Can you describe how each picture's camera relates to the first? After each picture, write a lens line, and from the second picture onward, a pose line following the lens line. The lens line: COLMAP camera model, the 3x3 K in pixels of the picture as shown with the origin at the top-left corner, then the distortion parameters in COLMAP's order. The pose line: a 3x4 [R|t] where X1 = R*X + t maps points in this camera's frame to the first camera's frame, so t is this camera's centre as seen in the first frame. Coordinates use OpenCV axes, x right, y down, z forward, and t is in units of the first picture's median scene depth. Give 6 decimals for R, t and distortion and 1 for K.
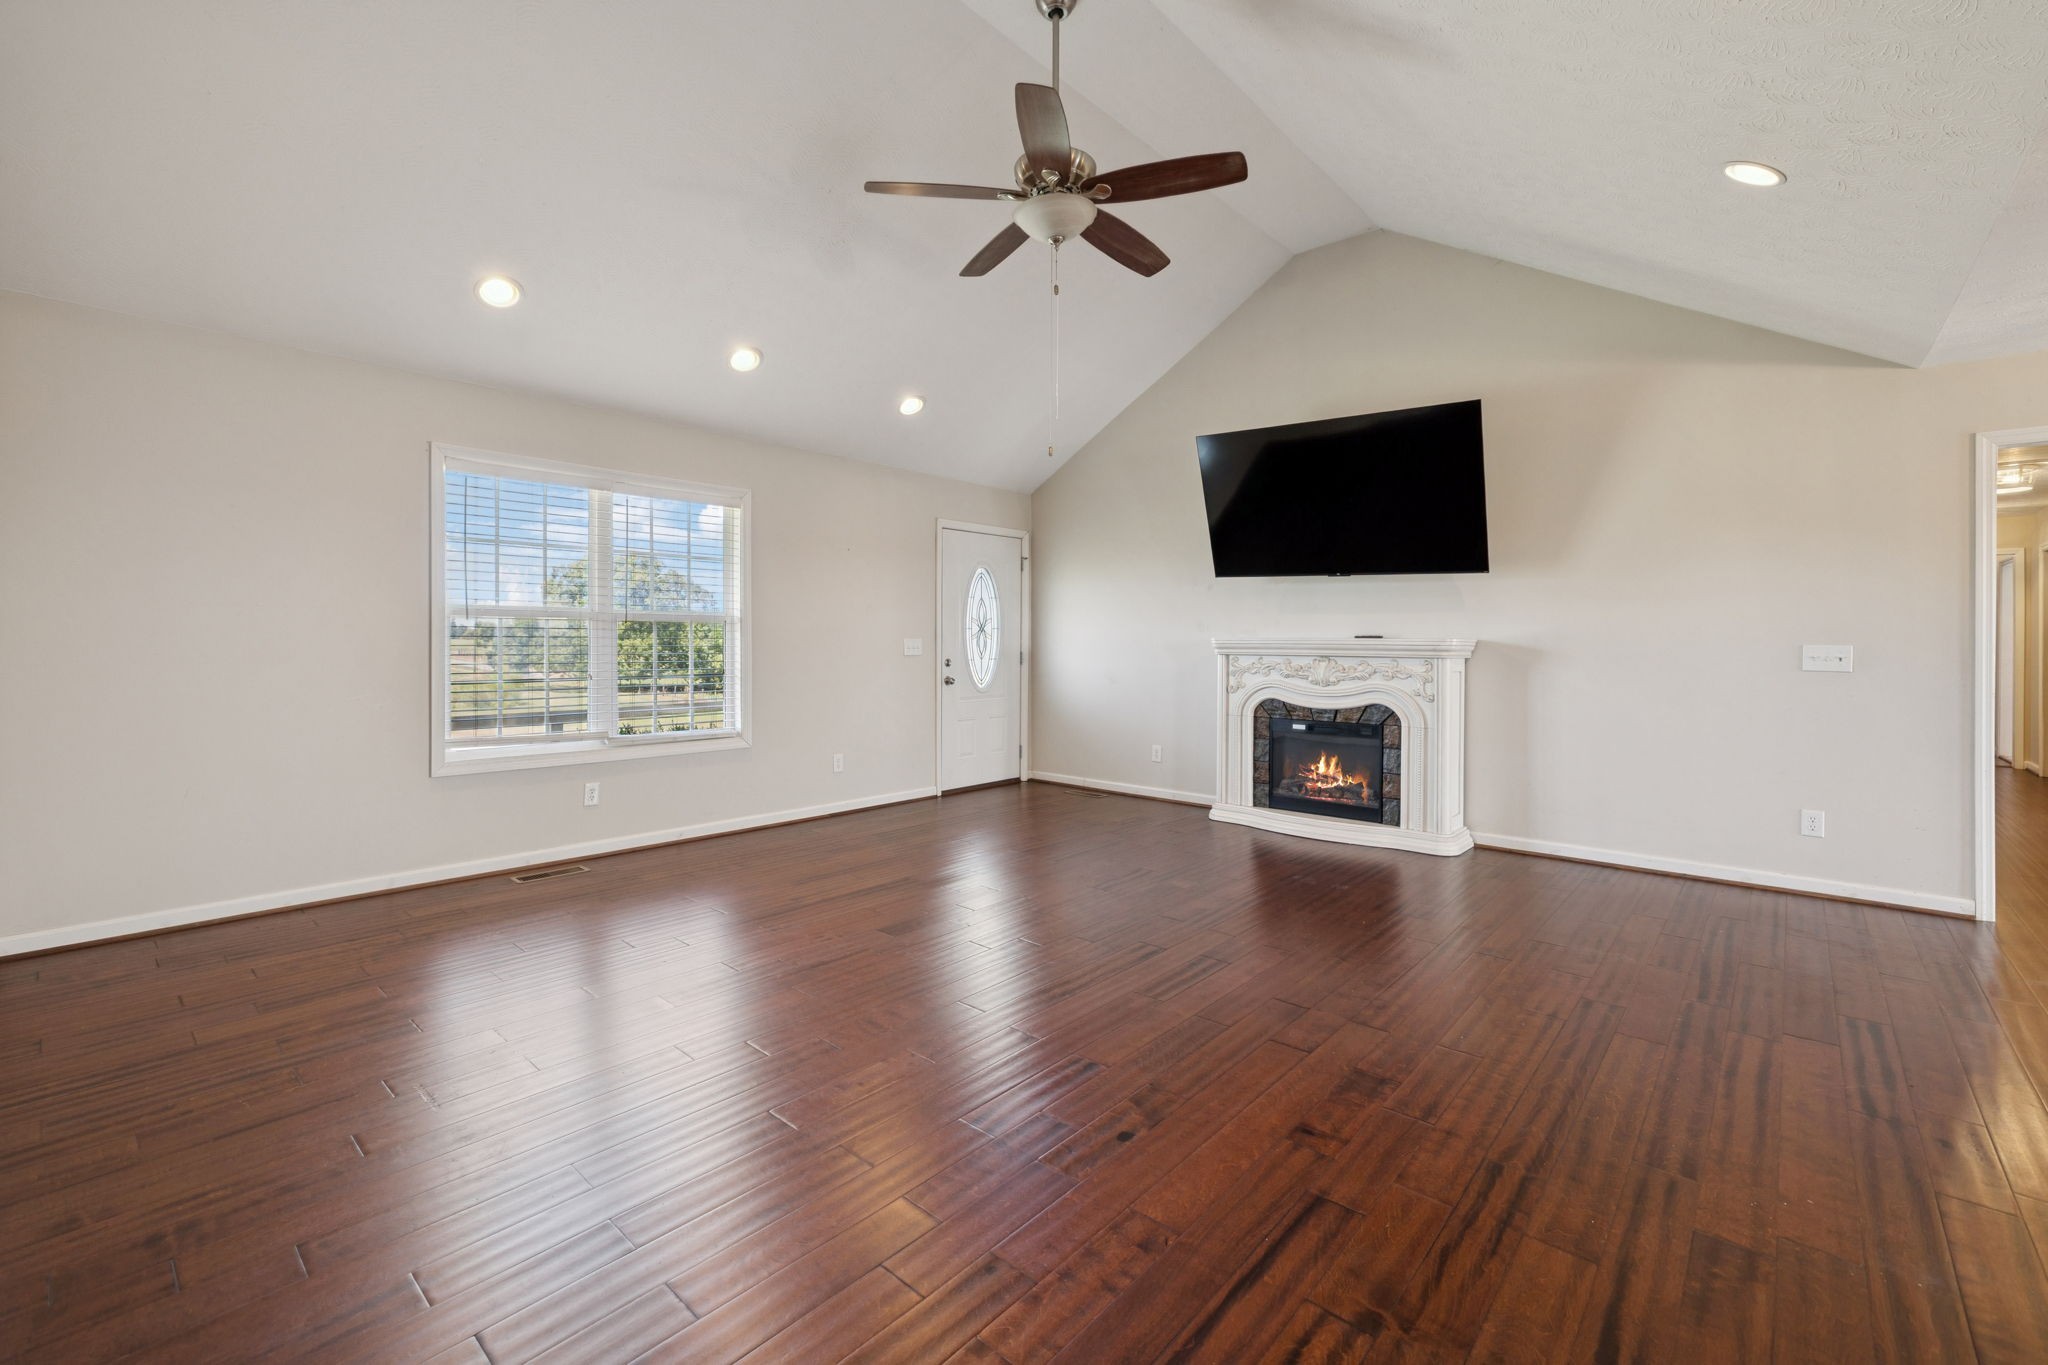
lens RADIAL K [[865.2, 0, 1023.1], [0, 865.2, 636.8], [0, 0, 1]] dist [-0.000645, 0.000522]
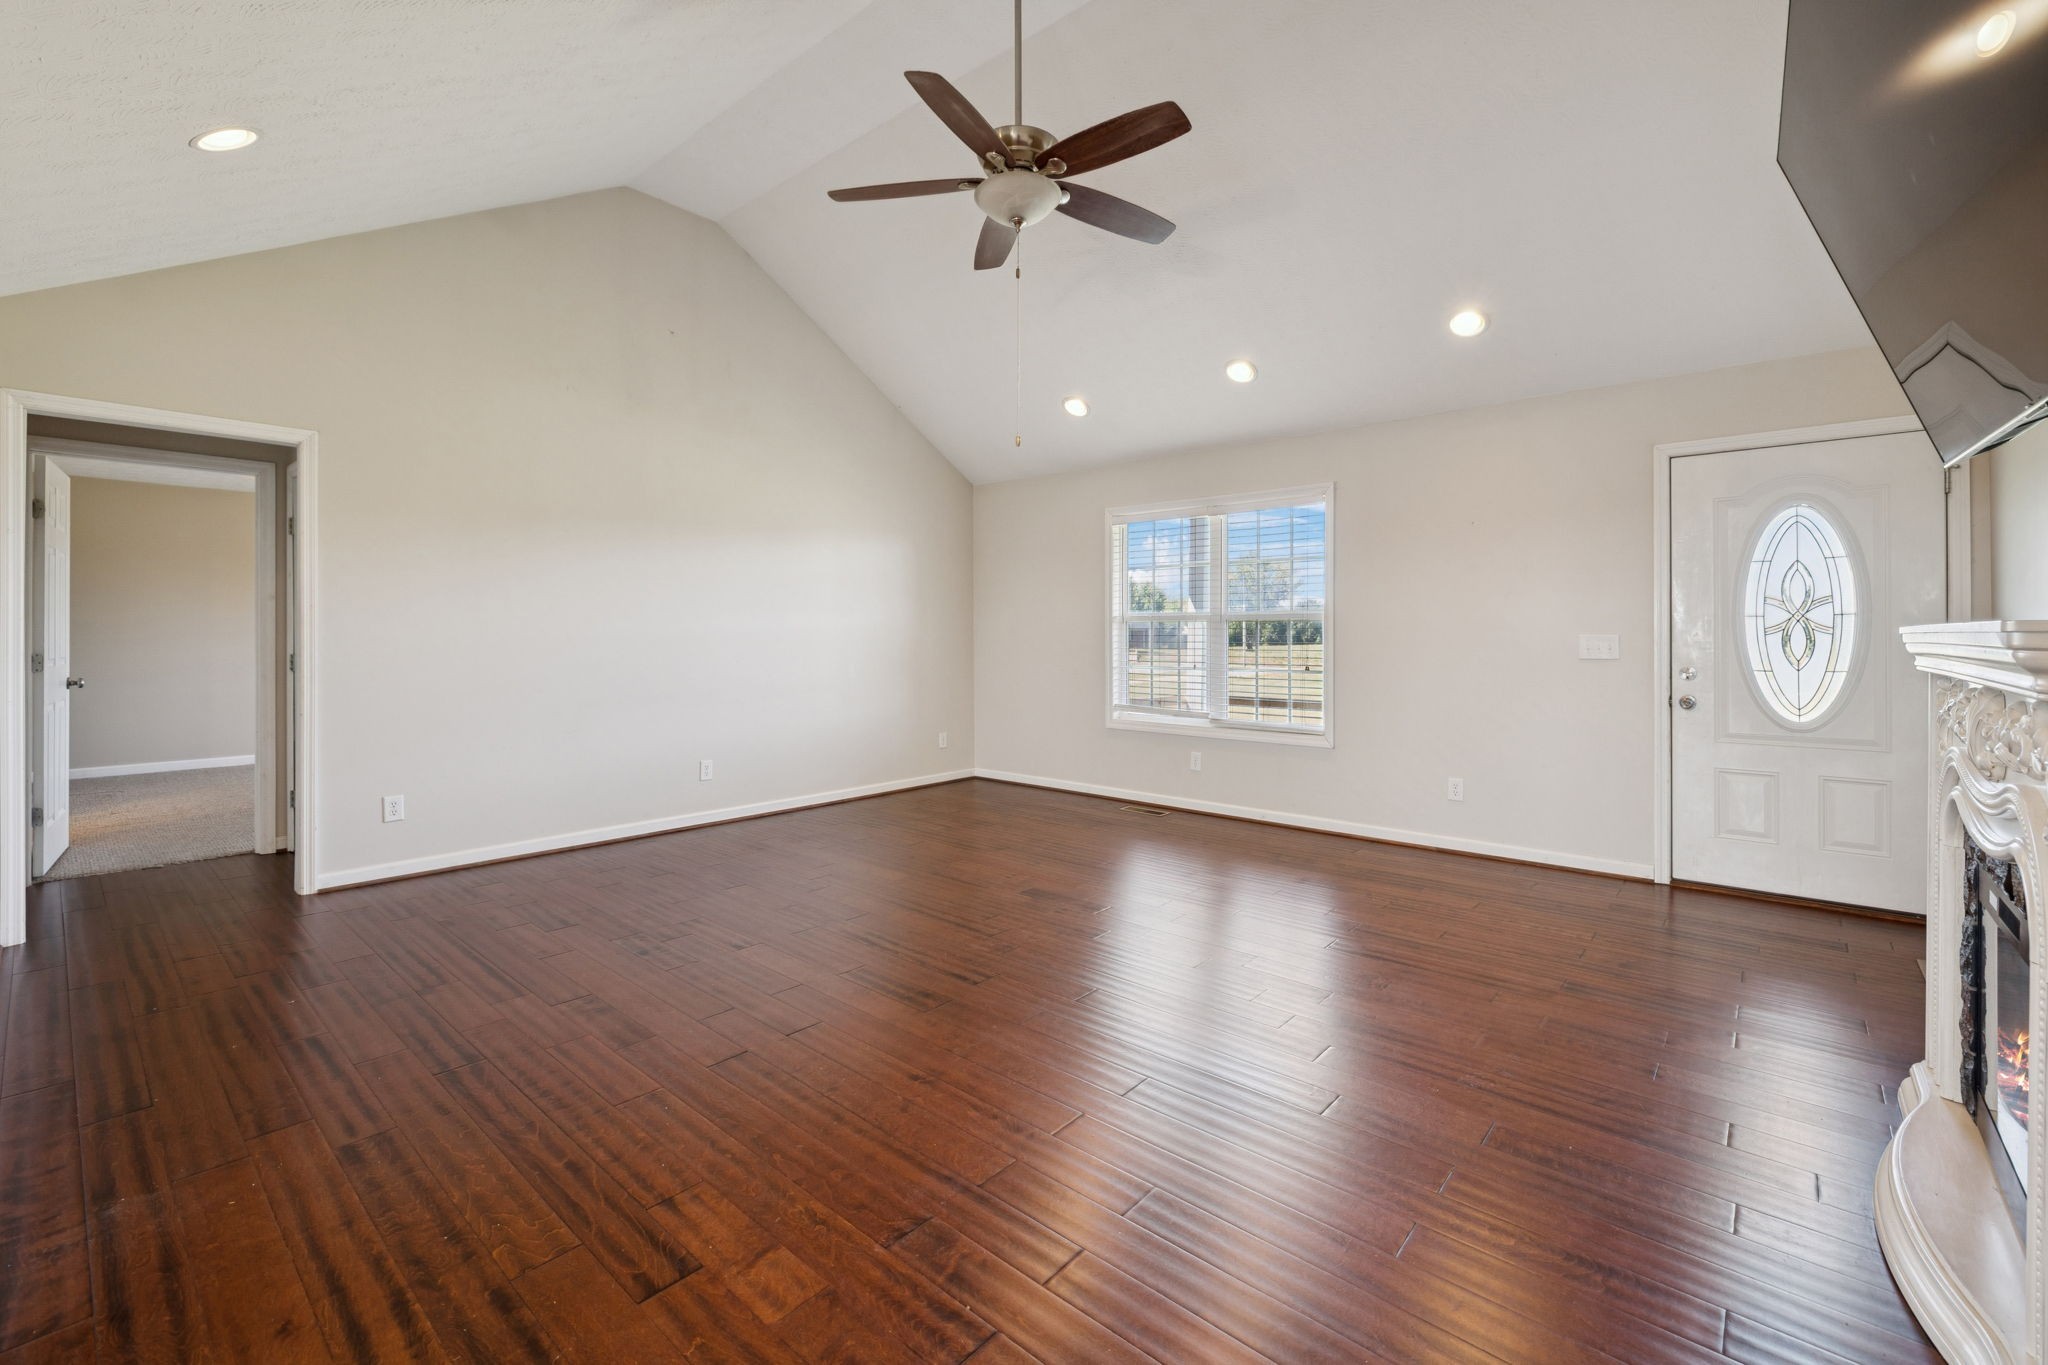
lens RADIAL K [[865.2, 0, 1023.1], [0, 865.2, 636.8], [0, 0, 1]] dist [-0.000645, 0.000522]
pose [[0.001232, -0.003622, -0.999993, 0.614135], [0.002999, 0.999989, -0.003618, 0.005116], [0.999995, -0.002995, 0.001243, 0.614474]]
